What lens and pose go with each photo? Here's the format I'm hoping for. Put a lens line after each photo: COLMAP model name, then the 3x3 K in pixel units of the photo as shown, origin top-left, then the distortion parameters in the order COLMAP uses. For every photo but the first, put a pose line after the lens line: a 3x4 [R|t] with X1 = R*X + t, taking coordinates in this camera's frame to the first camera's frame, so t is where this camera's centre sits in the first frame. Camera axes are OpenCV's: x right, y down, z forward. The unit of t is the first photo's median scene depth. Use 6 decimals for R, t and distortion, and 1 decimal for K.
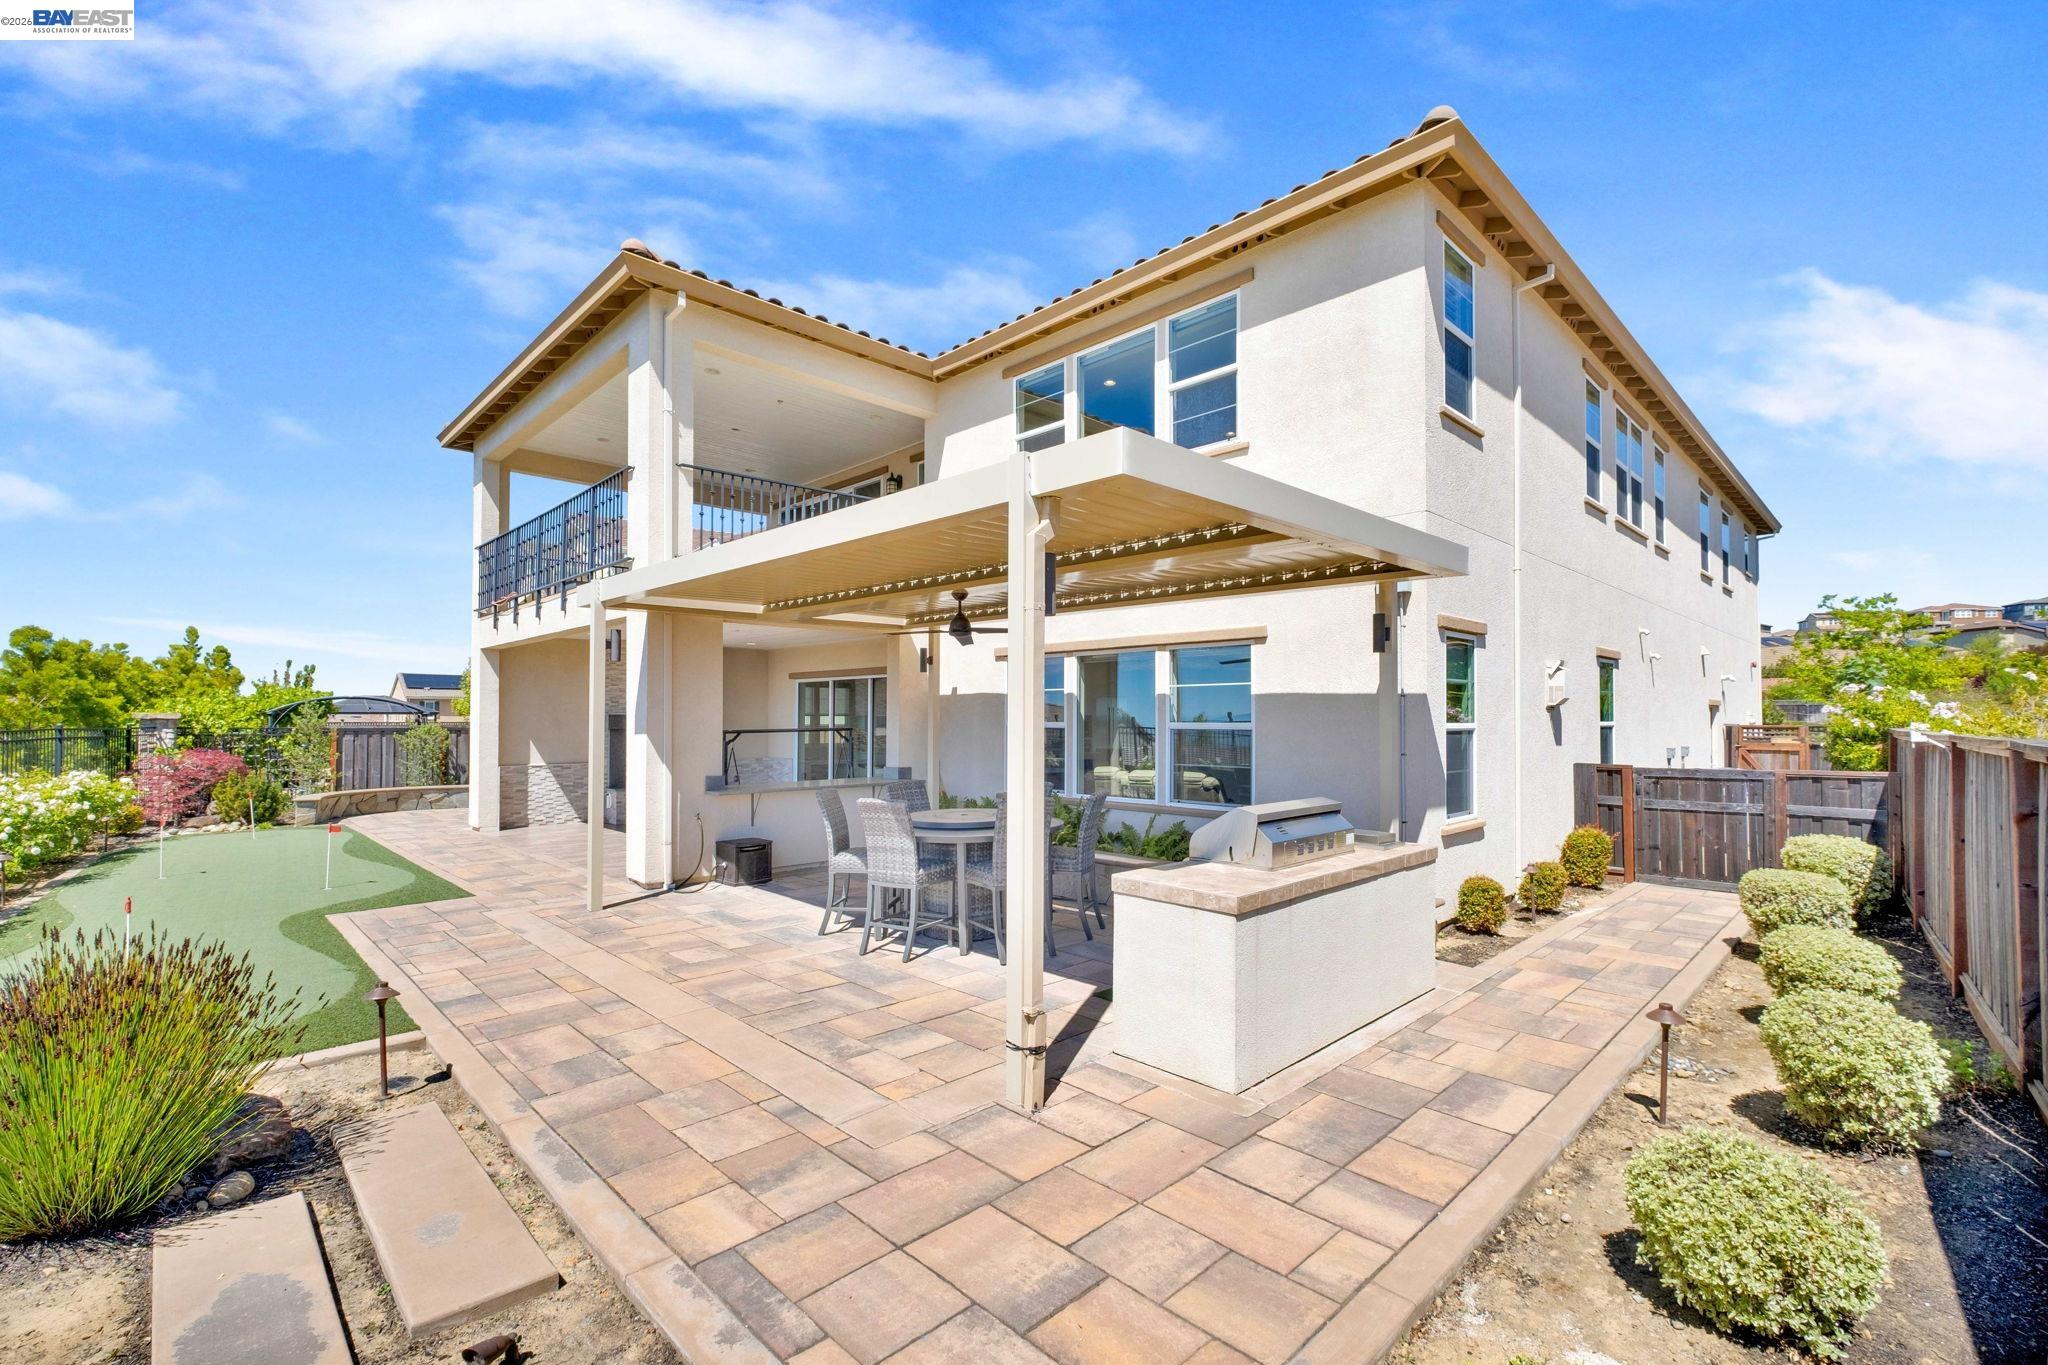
lens RADIAL K [[886.8, 0, 1036.1], [0, 886.8, 682.9], [0, 0, 1]] dist [0.012910, -0.012179]
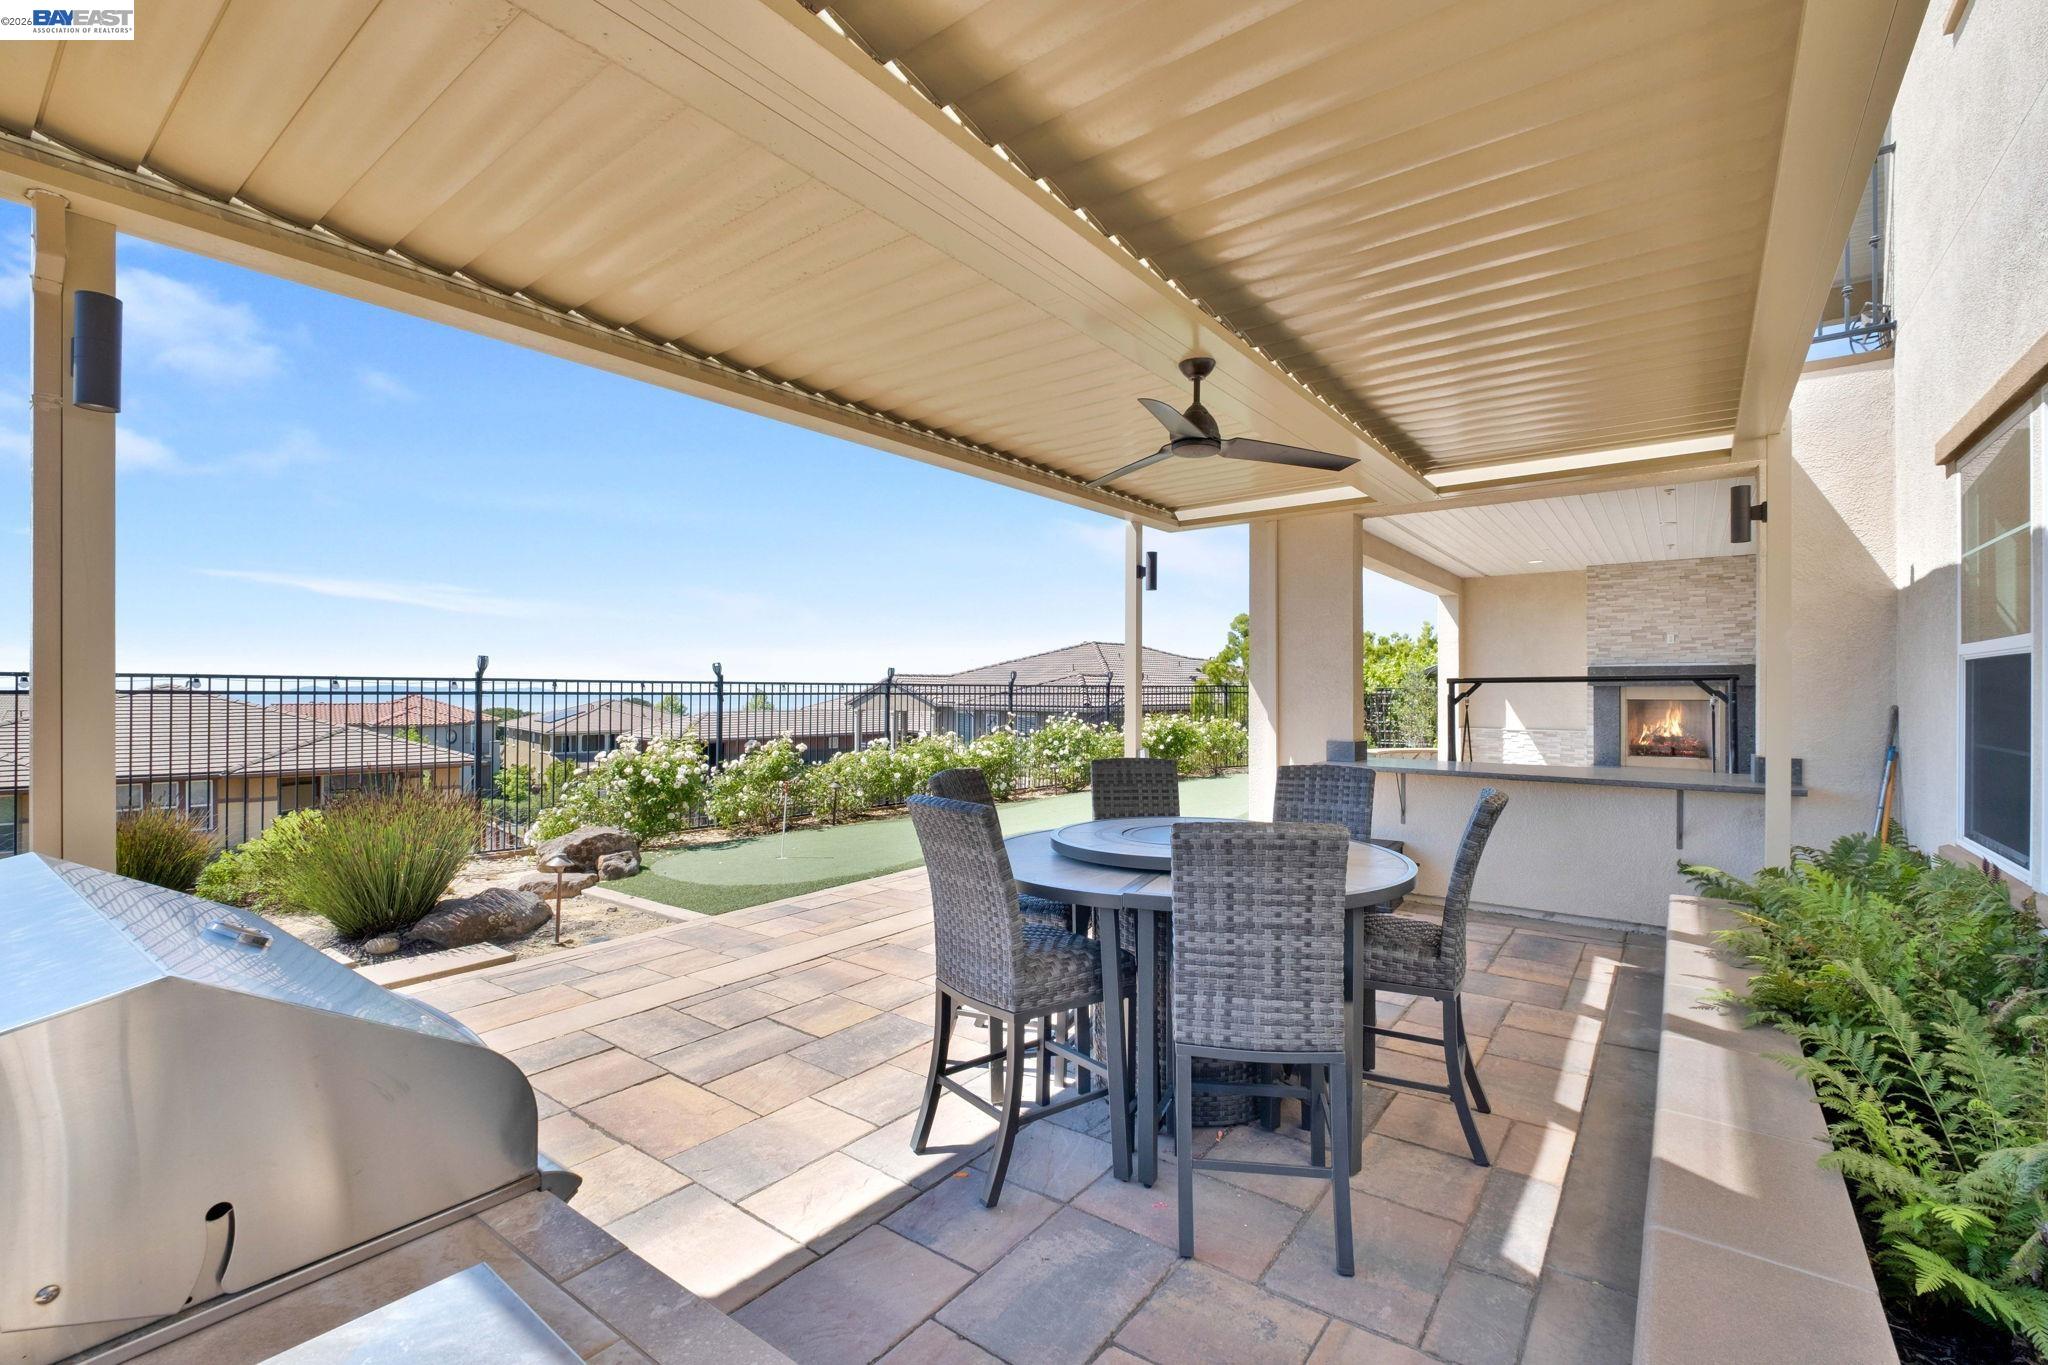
lens RADIAL K [[886.8, 0, 1036.1], [0, 886.8, 682.9], [0, 0, 1]] dist [0.012910, -0.012179]
pose [[0.148207, -0.005905, -0.988939, 0.513378], [0.037066, 0.999313, -0.000413, 0.088341], [0.988262, -0.036595, 0.148324, 1.175865]]
